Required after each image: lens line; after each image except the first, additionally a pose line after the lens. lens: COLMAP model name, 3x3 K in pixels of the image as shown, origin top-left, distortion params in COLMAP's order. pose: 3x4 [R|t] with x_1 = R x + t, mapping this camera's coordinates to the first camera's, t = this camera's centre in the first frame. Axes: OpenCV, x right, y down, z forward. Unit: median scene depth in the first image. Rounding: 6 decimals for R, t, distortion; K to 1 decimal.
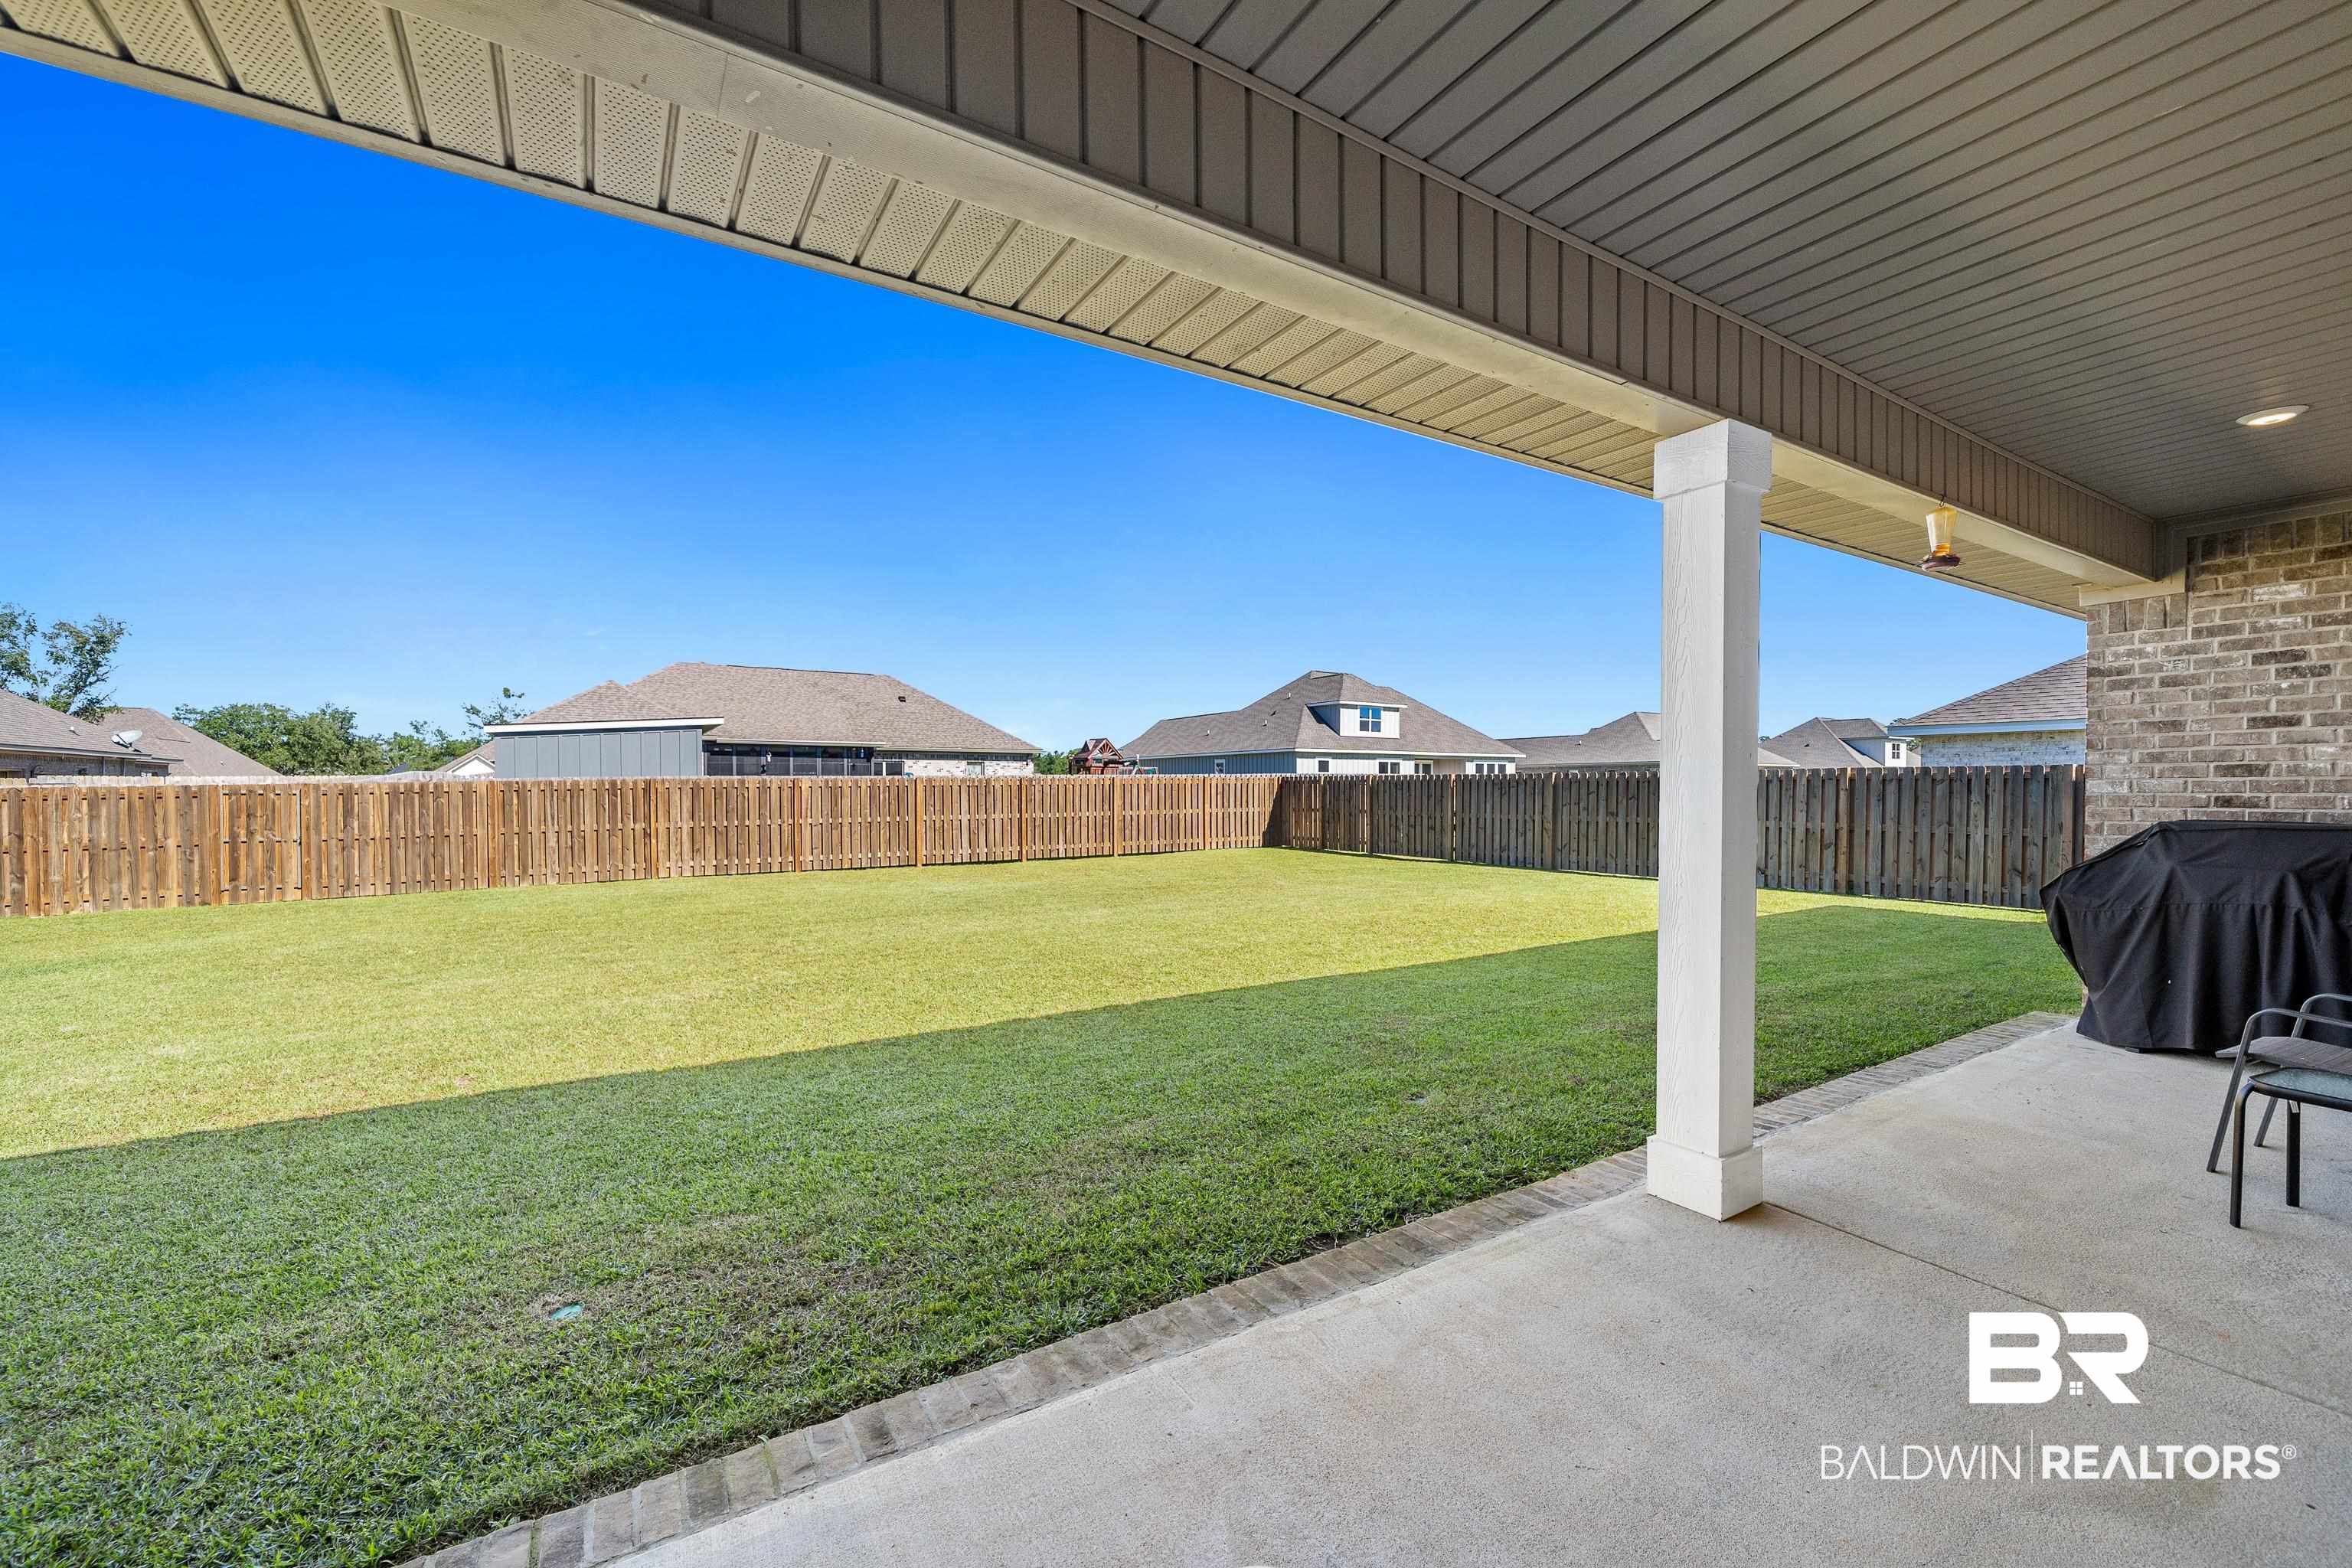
lens RADIAL K [[936.0, 0, 1169.0], [0, 936.0, 799.9], [0, 0, 1]] dist [-0.003193, 0.000674]
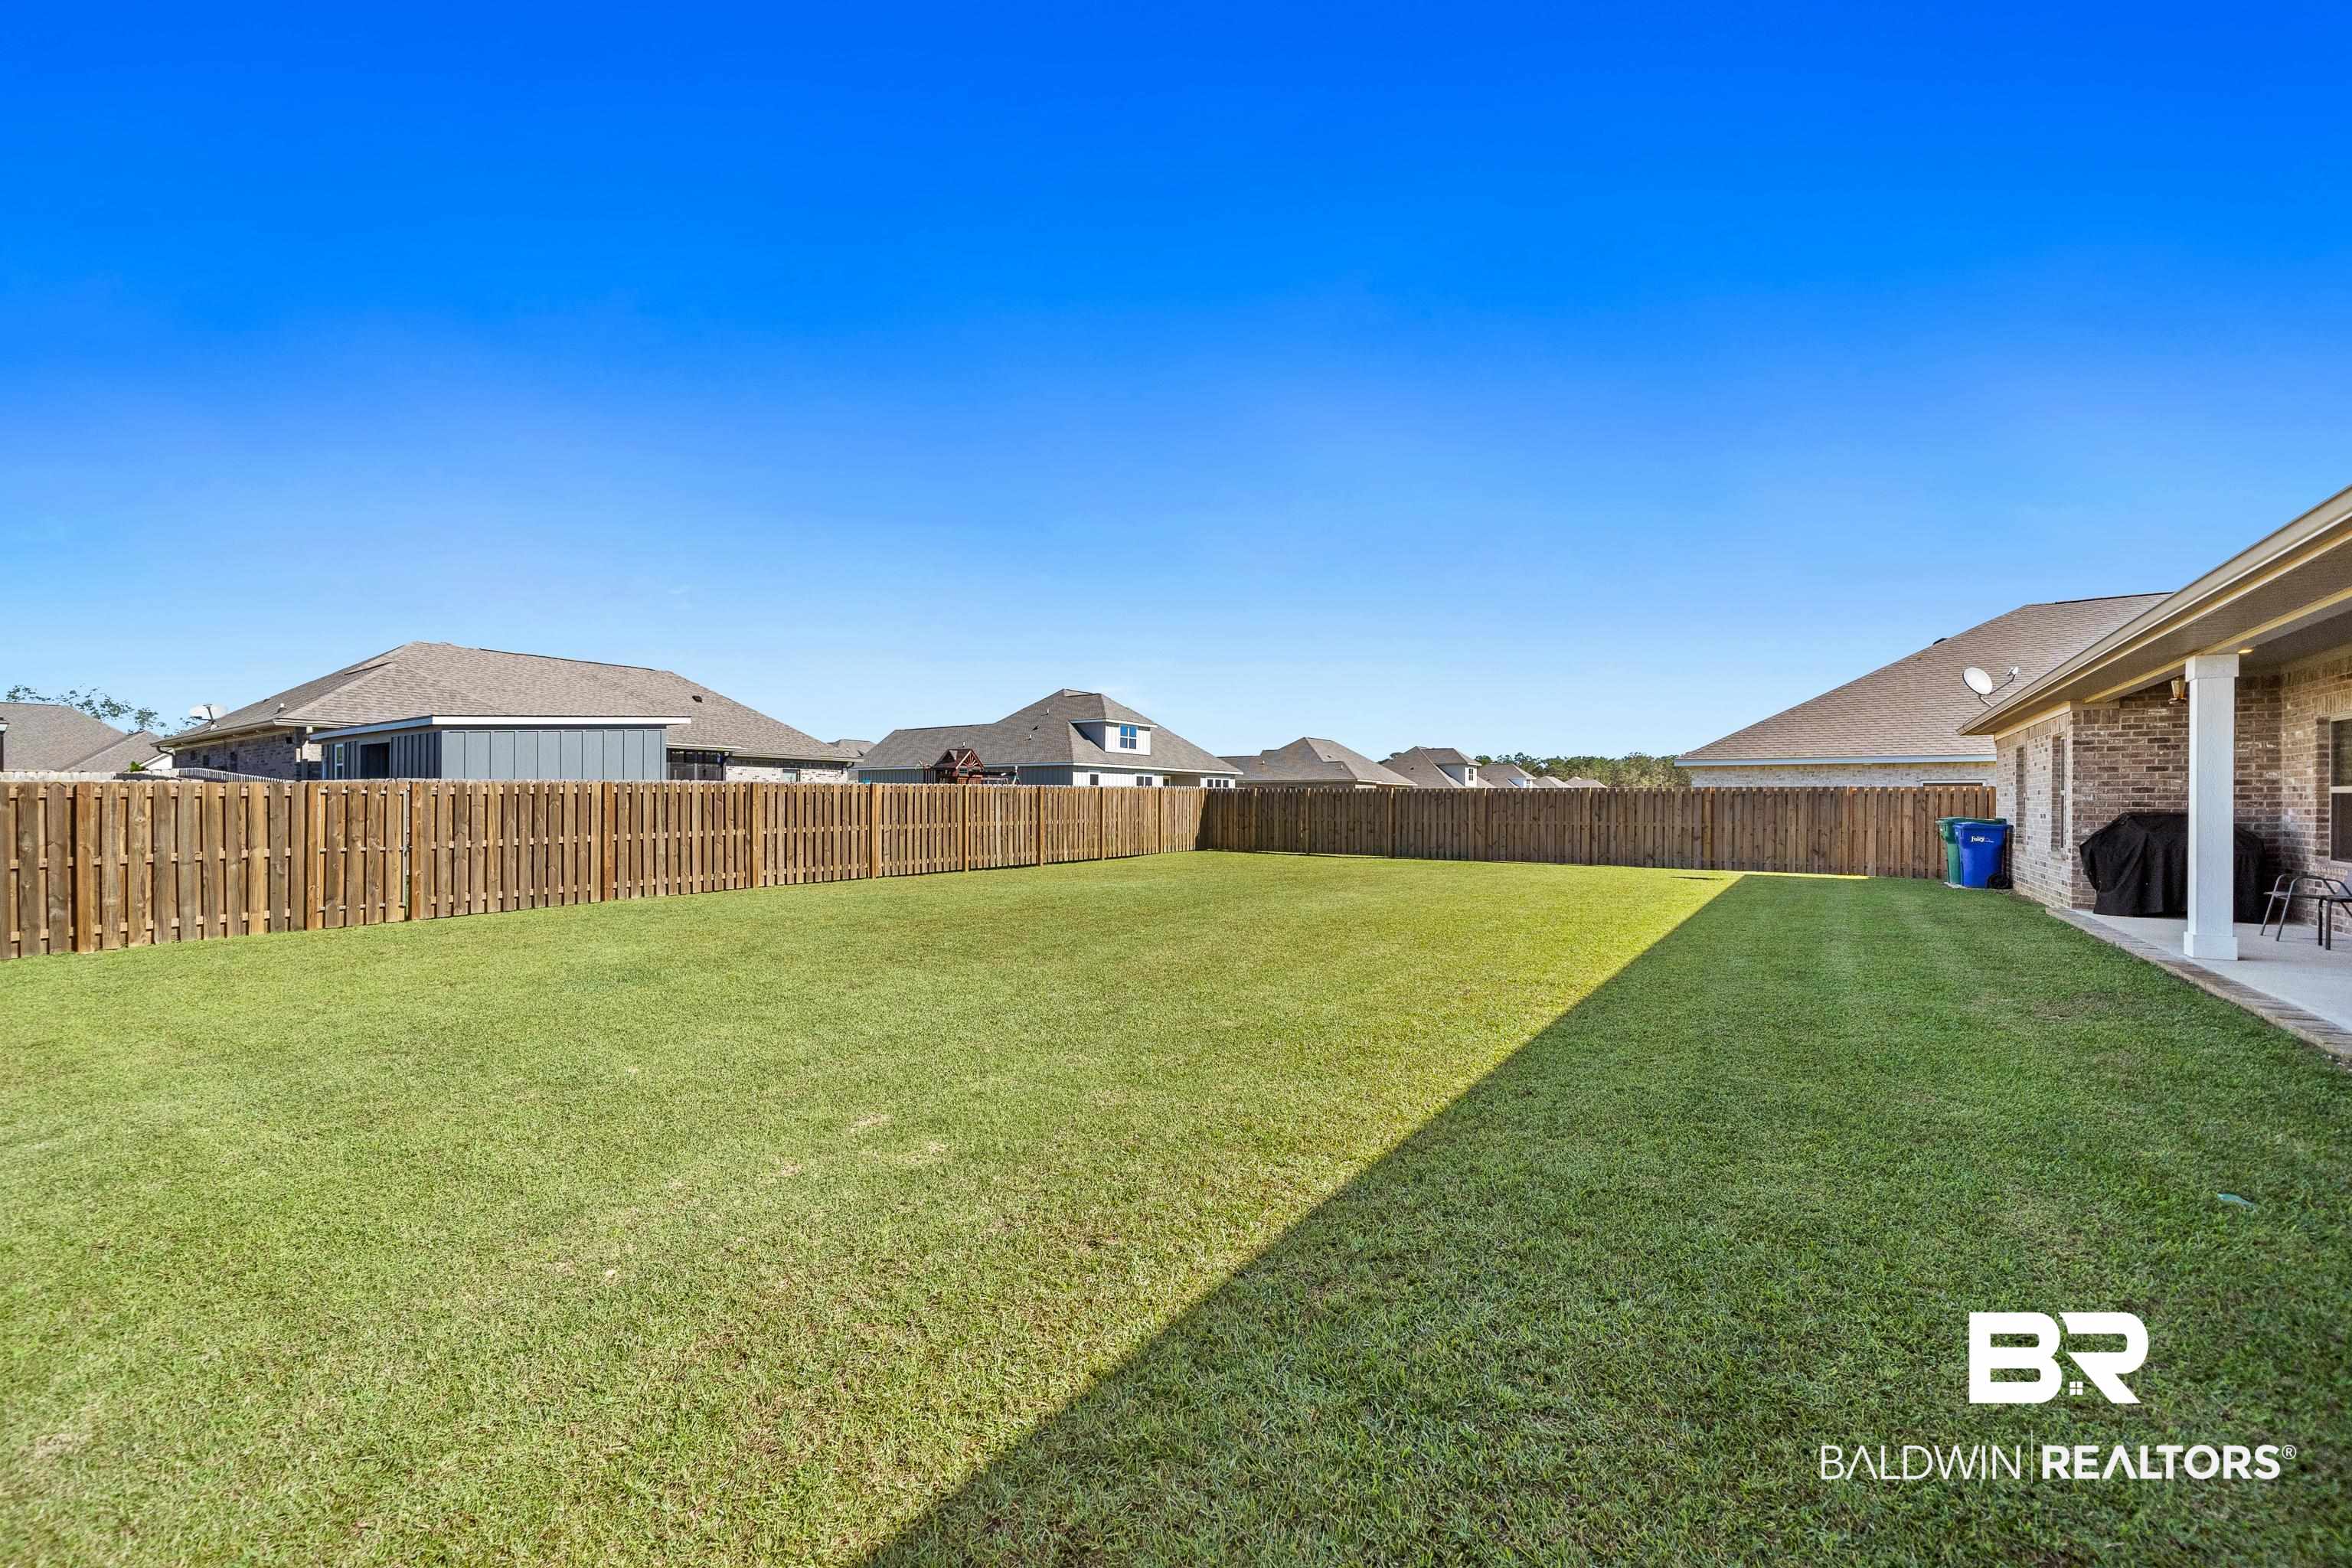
lens RADIAL K [[936.0, 0, 1159.1], [0, 936.0, 803.4], [0, 0, 1]] dist [-0.003193, 0.000674]
pose [[0.917712, 0.005585, 0.397207, -1.958323], [-0.001453, 0.999942, -0.010704, 0.028422], [-0.397244, 0.009246, 0.917667, -0.116869]]
